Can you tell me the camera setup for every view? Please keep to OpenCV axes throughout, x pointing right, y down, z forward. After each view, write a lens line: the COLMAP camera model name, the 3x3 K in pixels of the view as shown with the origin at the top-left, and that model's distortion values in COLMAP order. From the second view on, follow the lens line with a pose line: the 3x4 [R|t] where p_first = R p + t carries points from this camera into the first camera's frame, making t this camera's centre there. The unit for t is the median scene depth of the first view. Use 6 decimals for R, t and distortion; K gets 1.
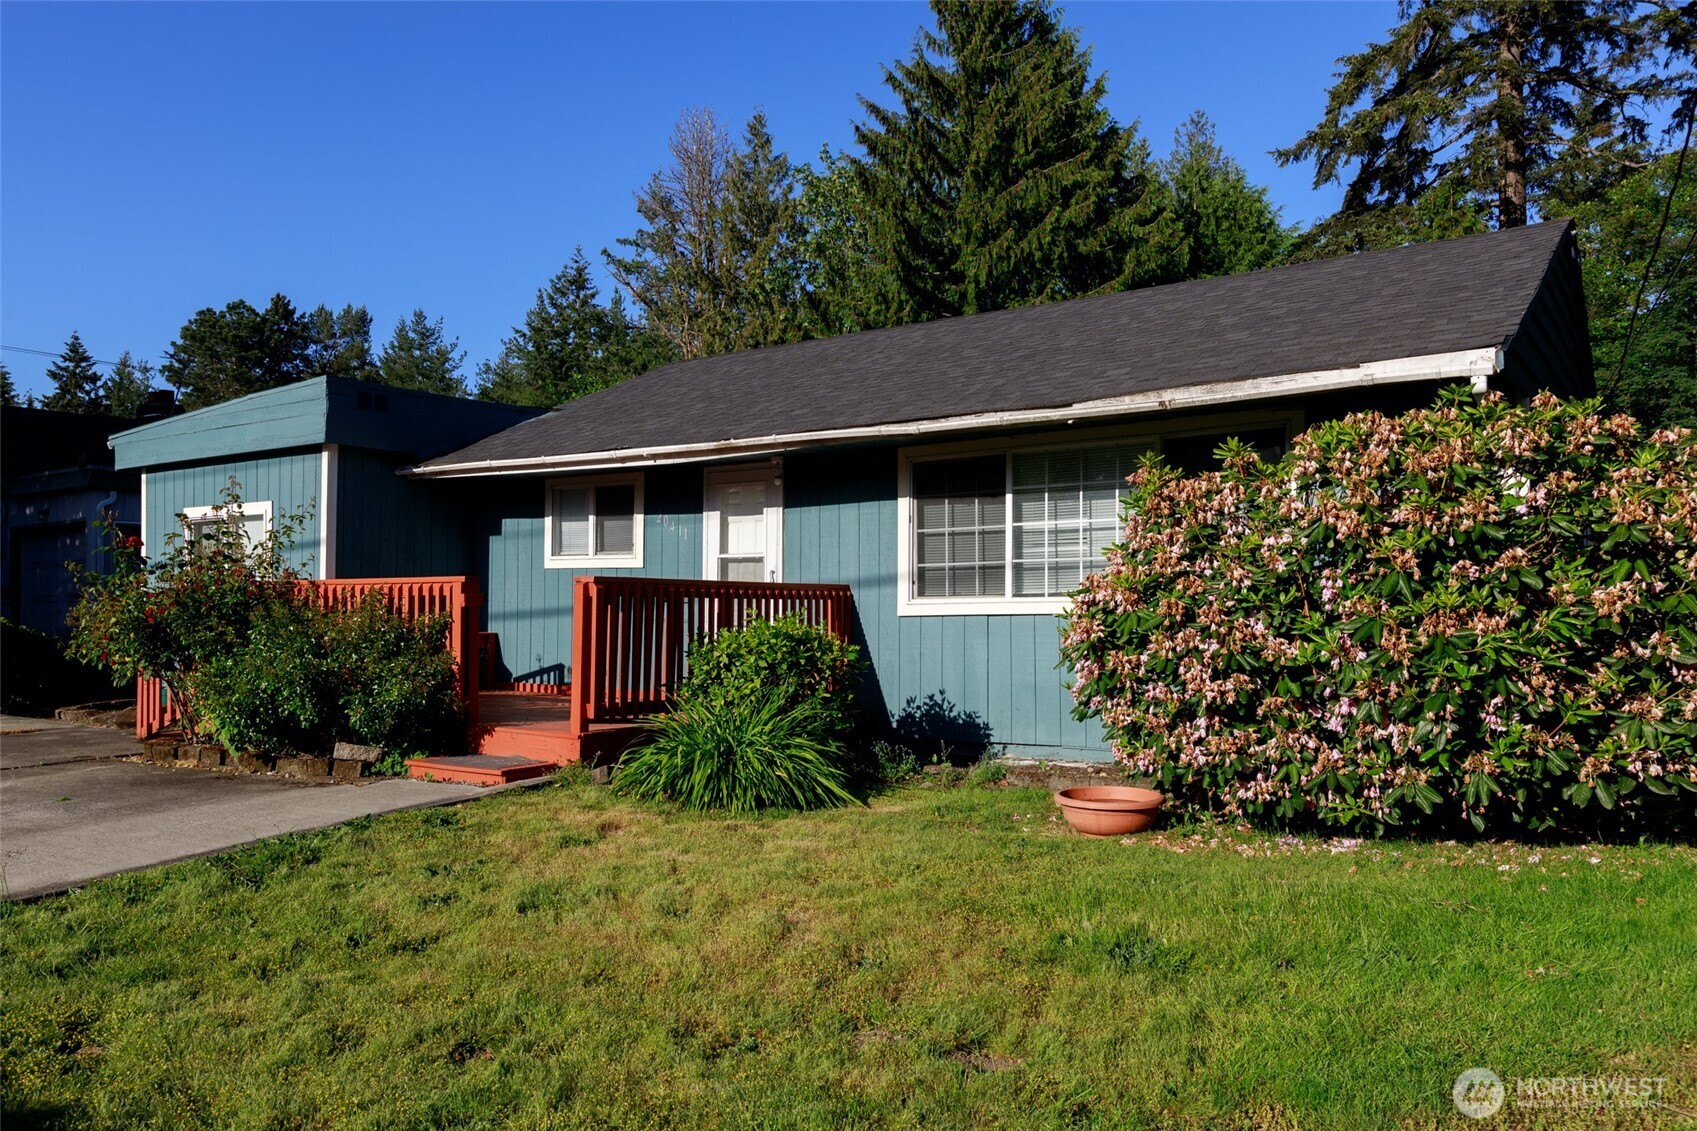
lens RADIAL K [[1199.9, 0, 797.3], [0, 1199.9, 566.6], [0, 0, 1]] dist [0.009469, -0.004835]
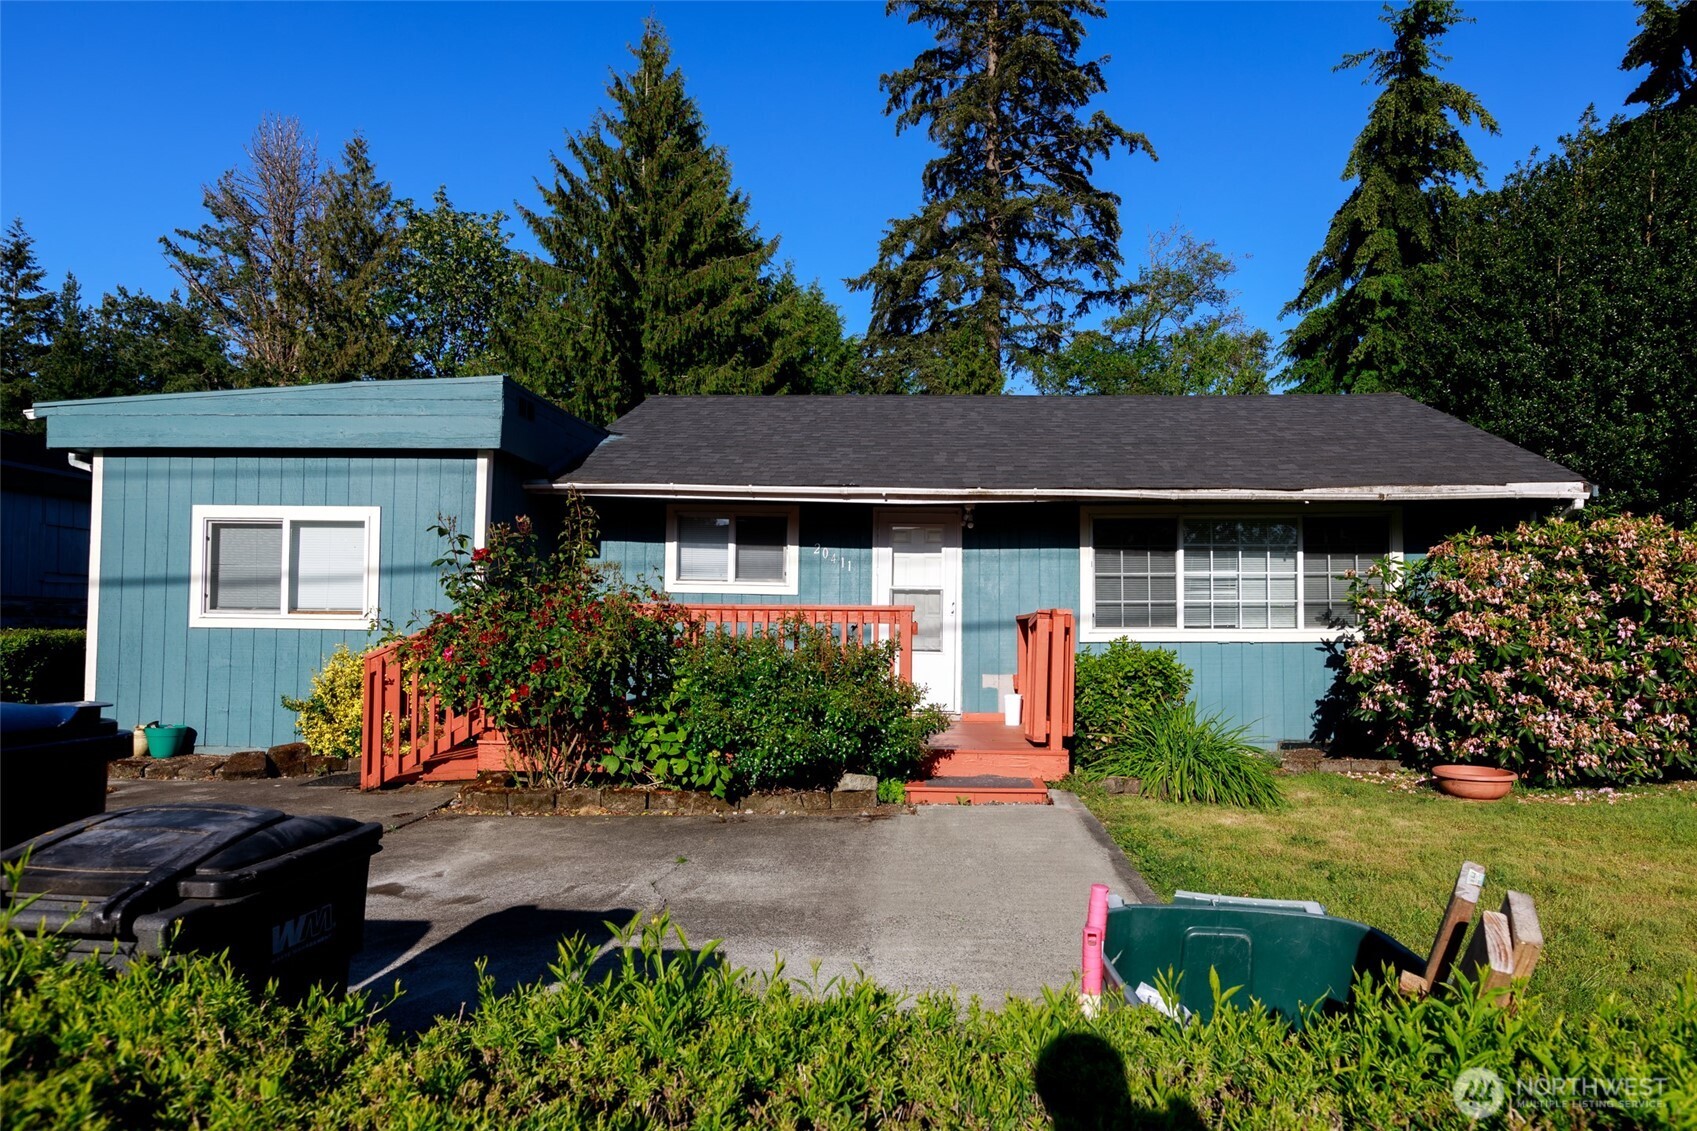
lens RADIAL K [[1021.8, 0, 868.5], [0, 1021.8, 588.1], [0, 0, 1]] dist [0.001554, -0.000366]
pose [[0.845509, 0.031284, 0.533043, -0.535223], [-0.028659, 0.999502, -0.013202, 0.004029], [-0.533191, -0.004114, 0.845985, 0.188584]]
